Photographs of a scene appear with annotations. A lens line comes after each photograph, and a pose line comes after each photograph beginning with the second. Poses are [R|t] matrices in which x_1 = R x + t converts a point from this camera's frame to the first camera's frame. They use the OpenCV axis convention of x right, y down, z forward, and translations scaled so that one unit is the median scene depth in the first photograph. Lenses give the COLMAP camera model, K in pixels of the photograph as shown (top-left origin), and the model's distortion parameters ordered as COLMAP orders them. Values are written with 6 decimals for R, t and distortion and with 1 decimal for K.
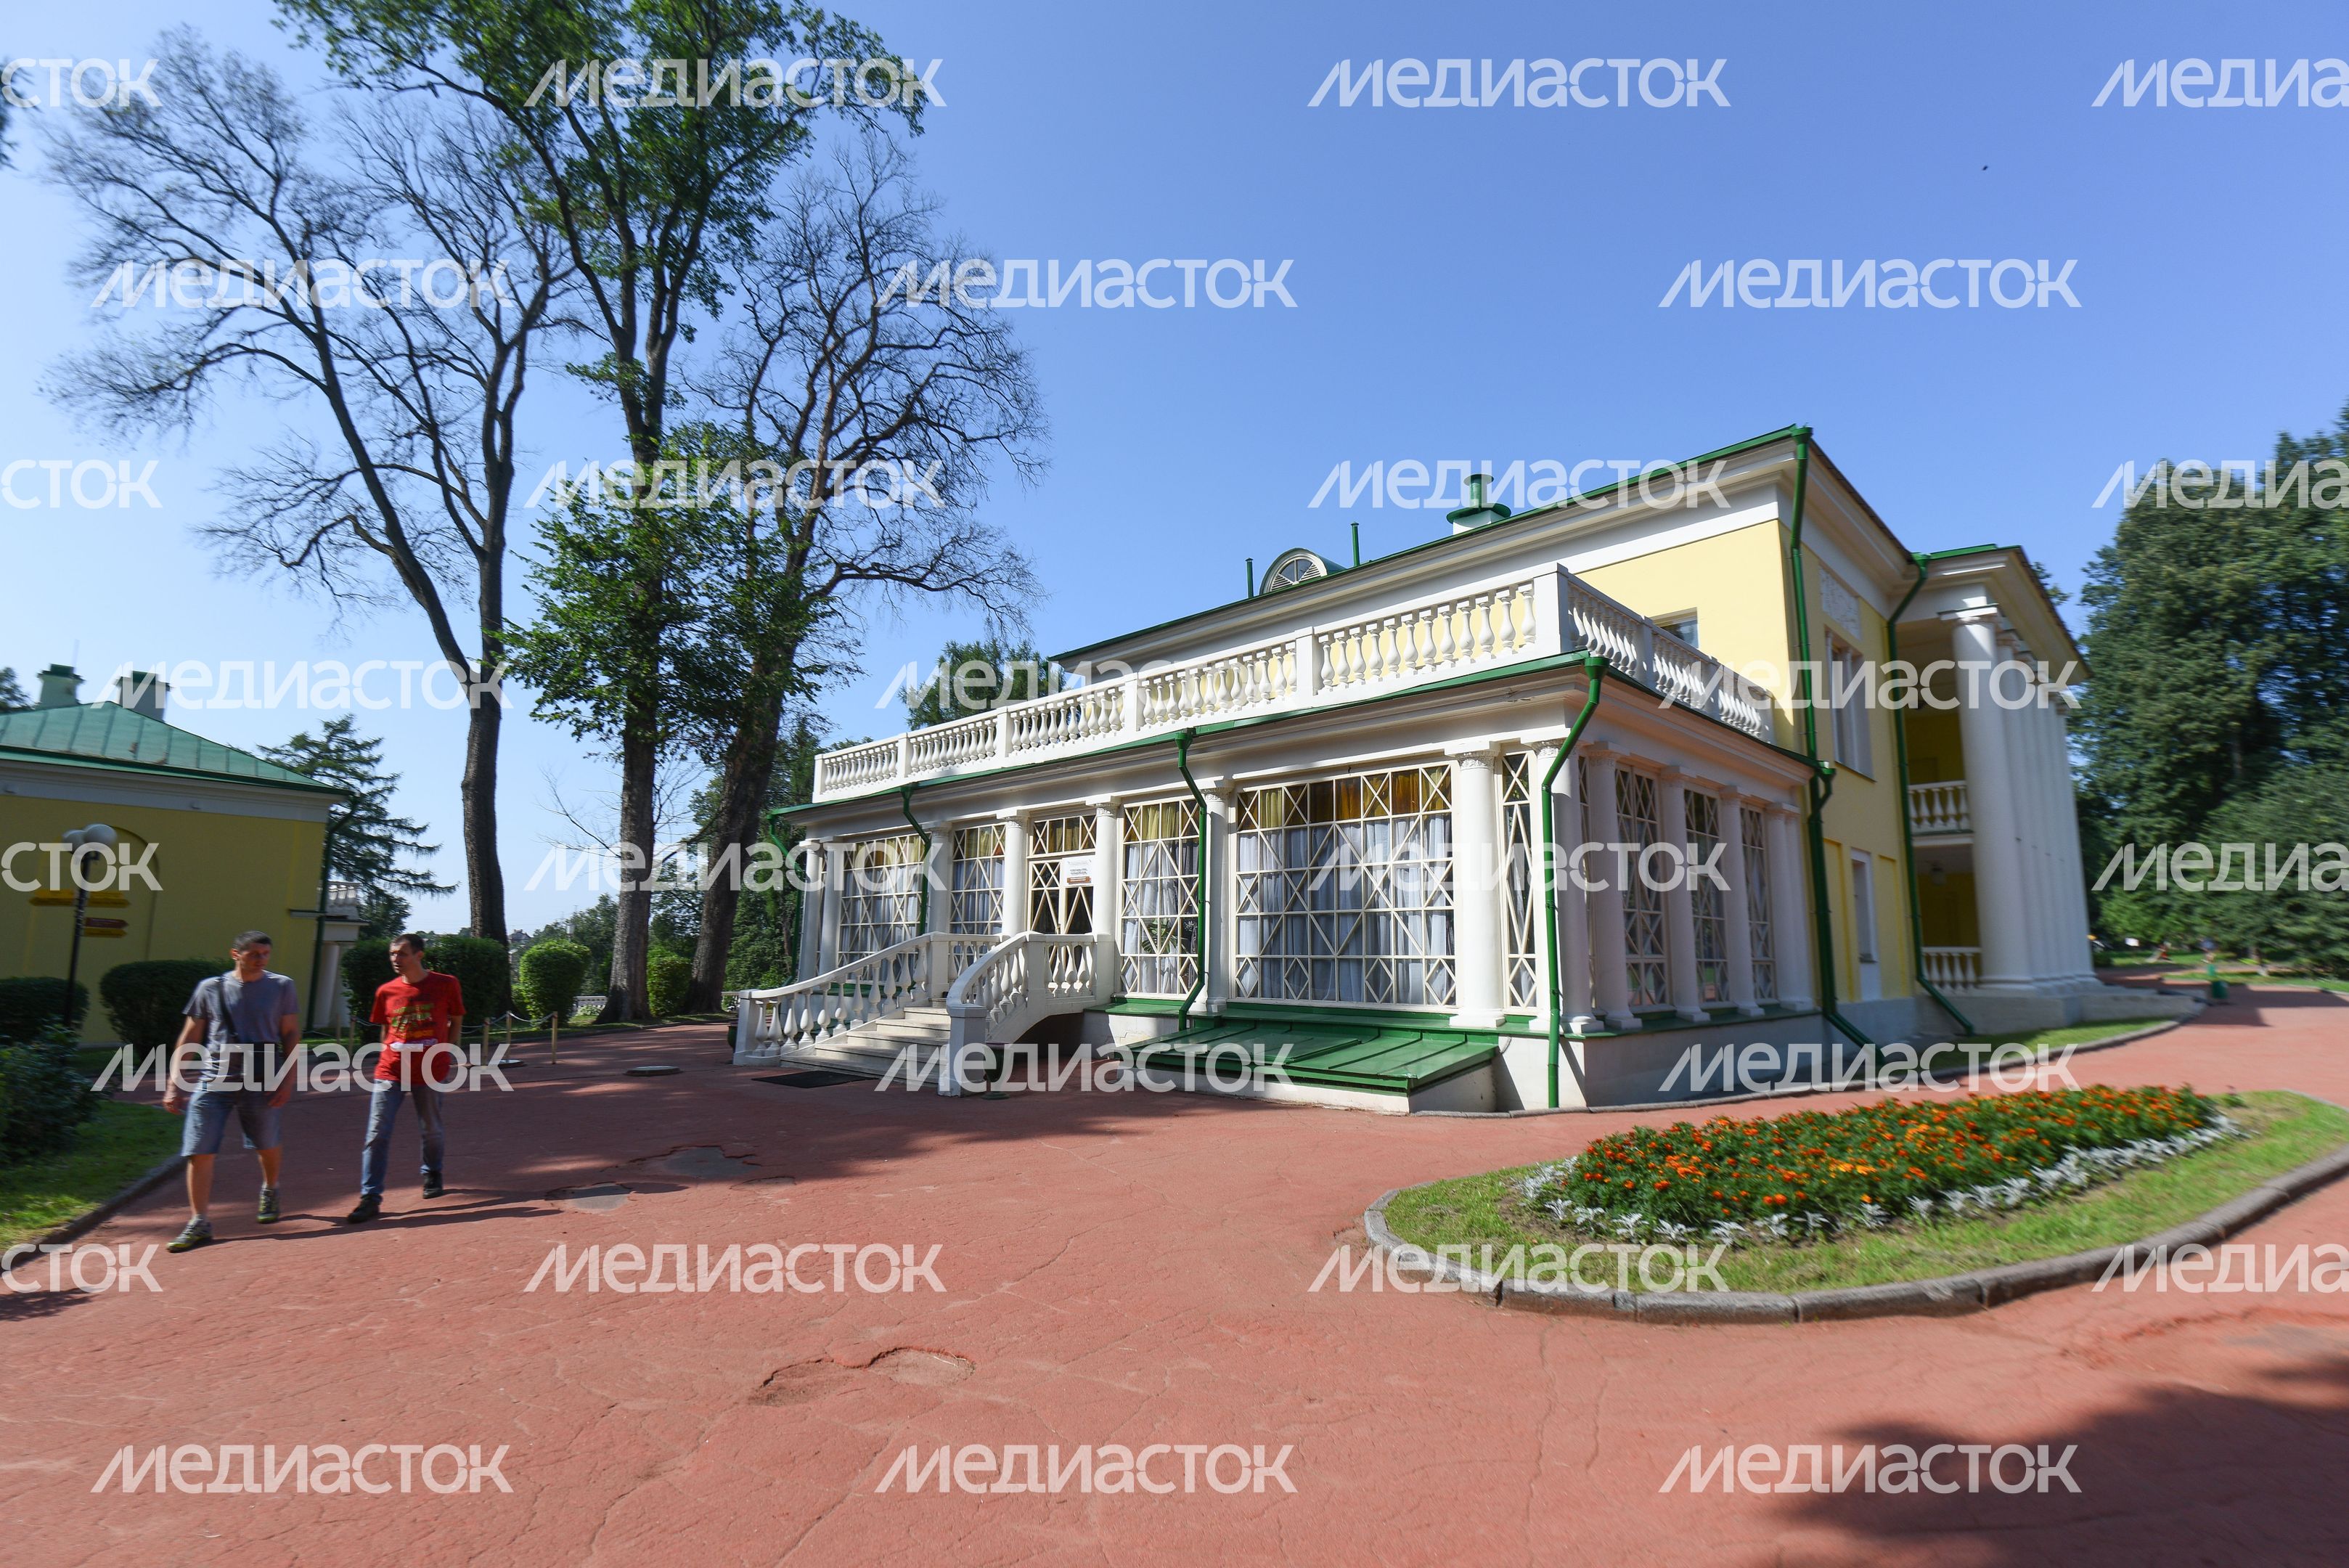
lens RADIAL K [[1105.0, 0, 1174.5], [0, 1105.0, 784.0], [0, 0, 1]] dist [0.025373, -0.023830]
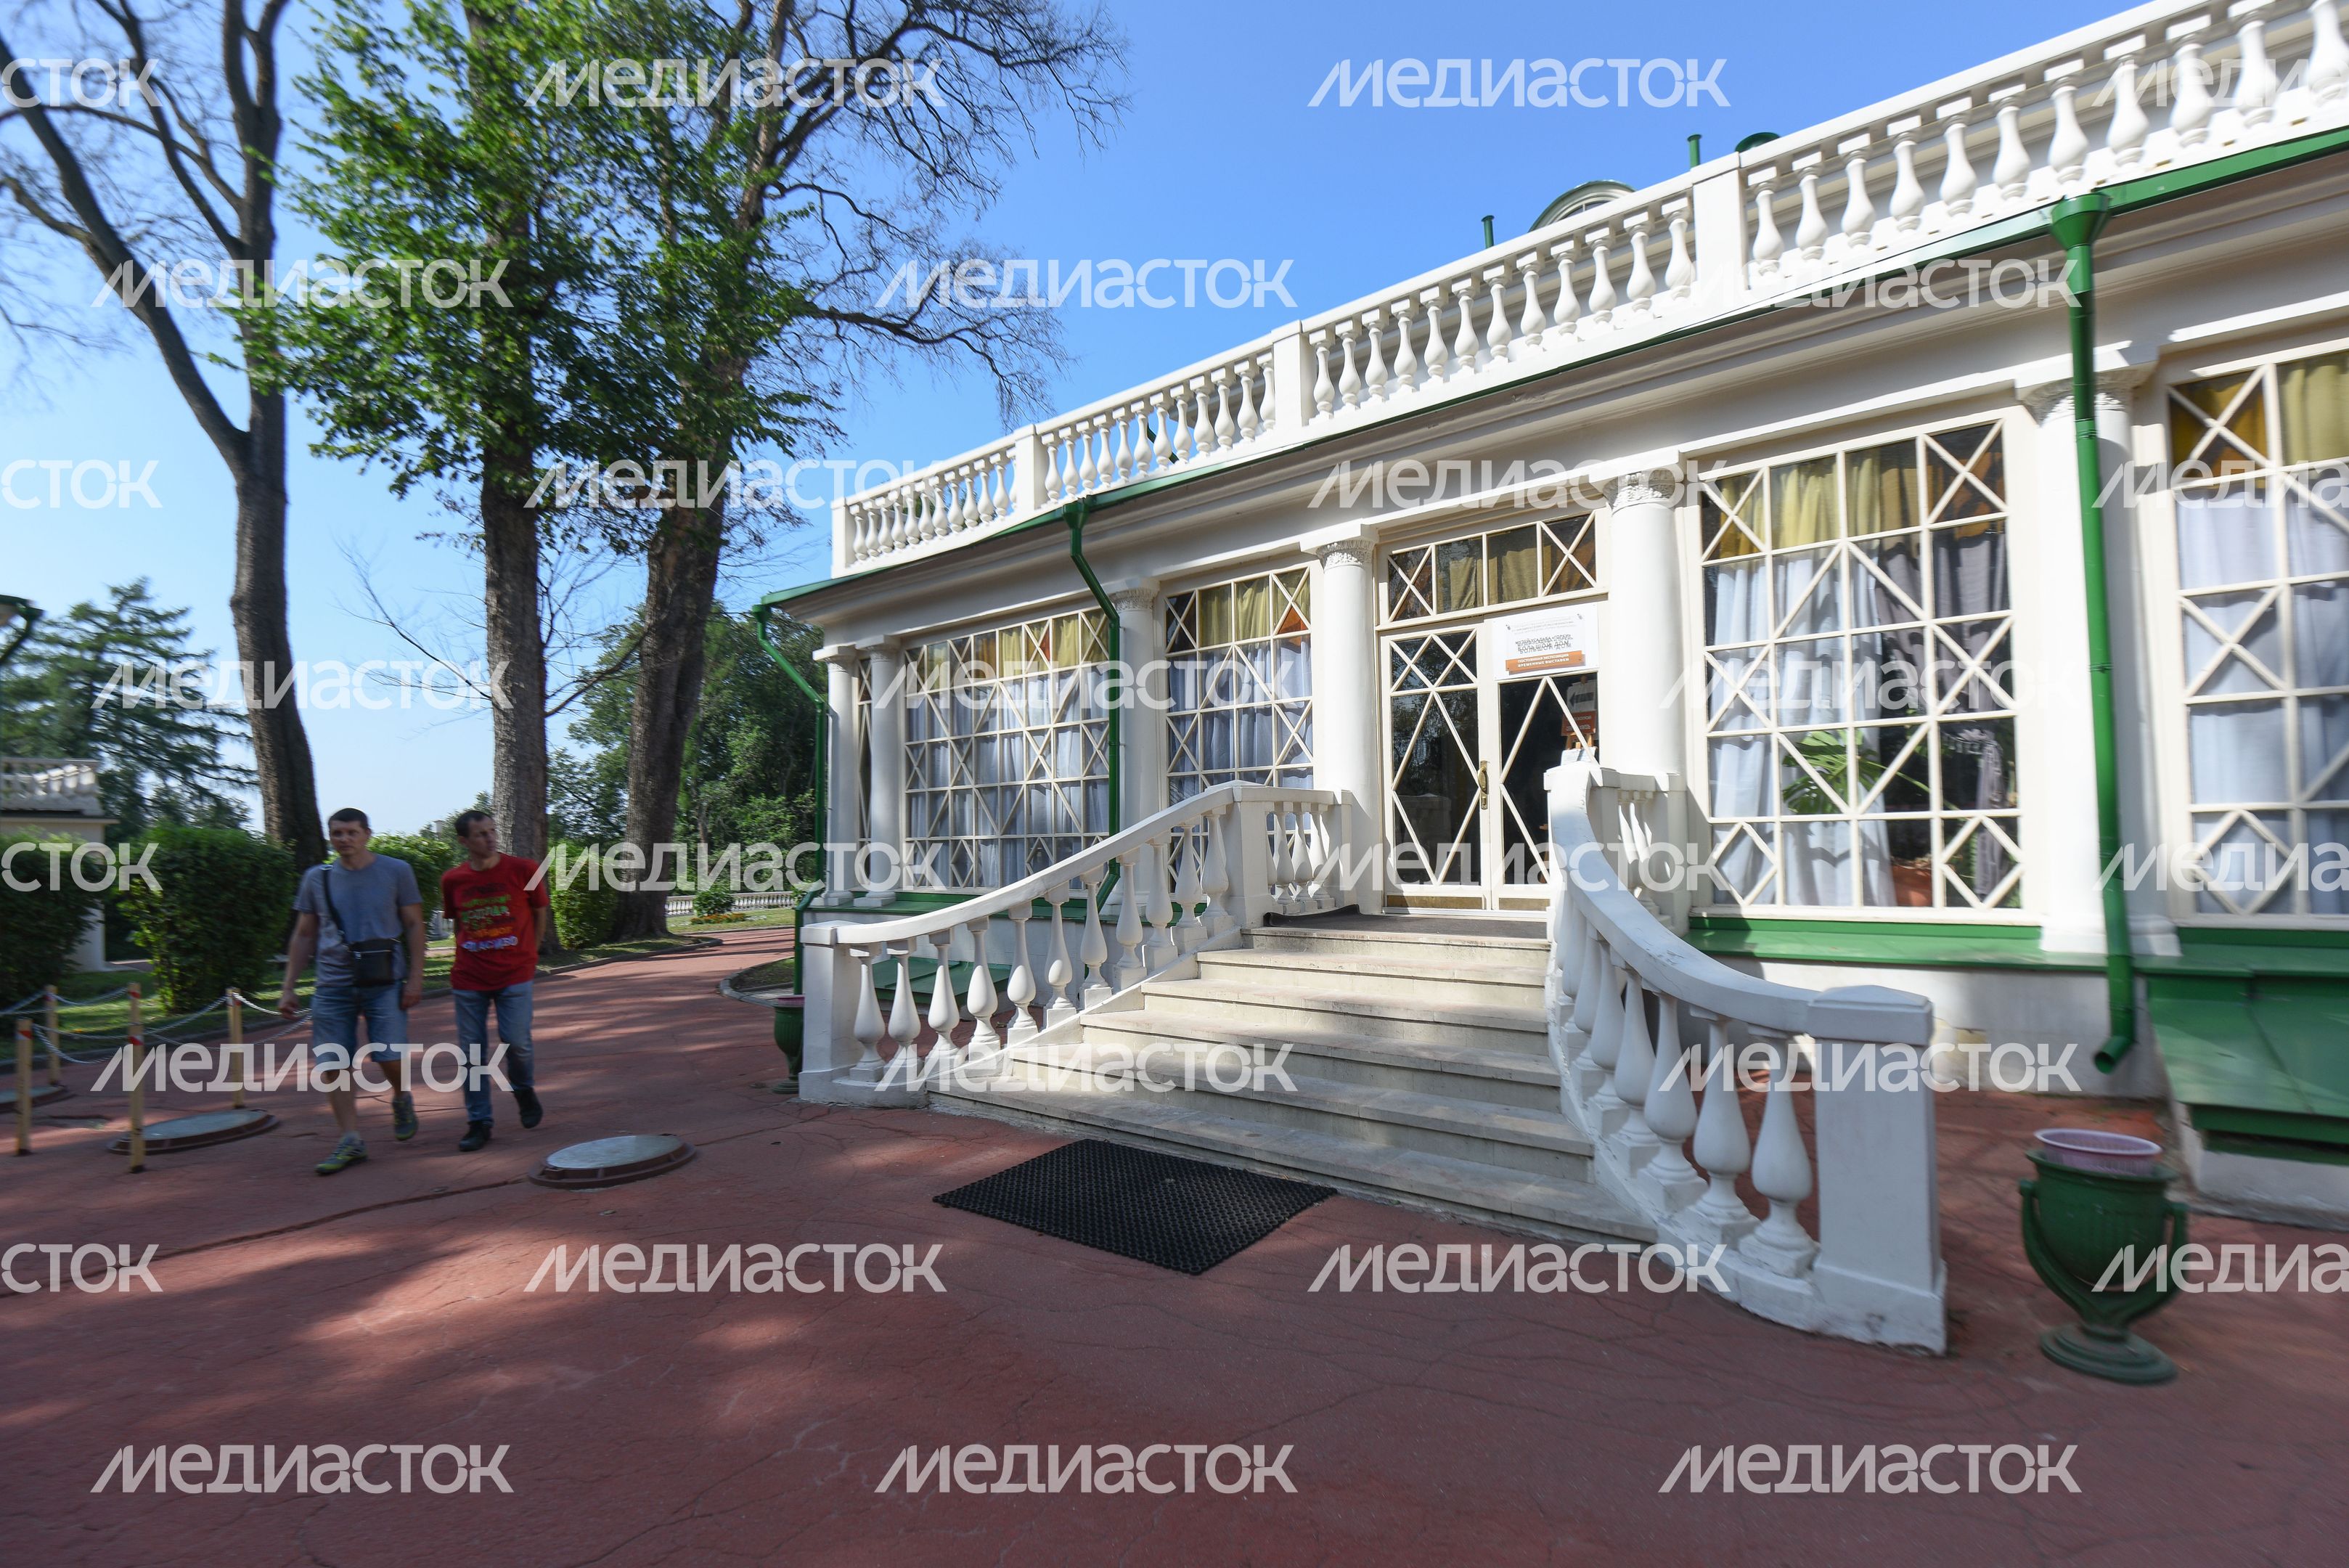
lens RADIAL K [[1101.1, 0, 1175.7], [0, 1101.1, 794.0], [0, 0, 1]] dist [-0.005068, -0.000303]
pose [[0.995859, -0.018372, 0.089038, -0.179688], [0.008872, 0.994332, 0.105949, 0.059208], [-0.090480, -0.104720, 0.990377, 0.363545]]
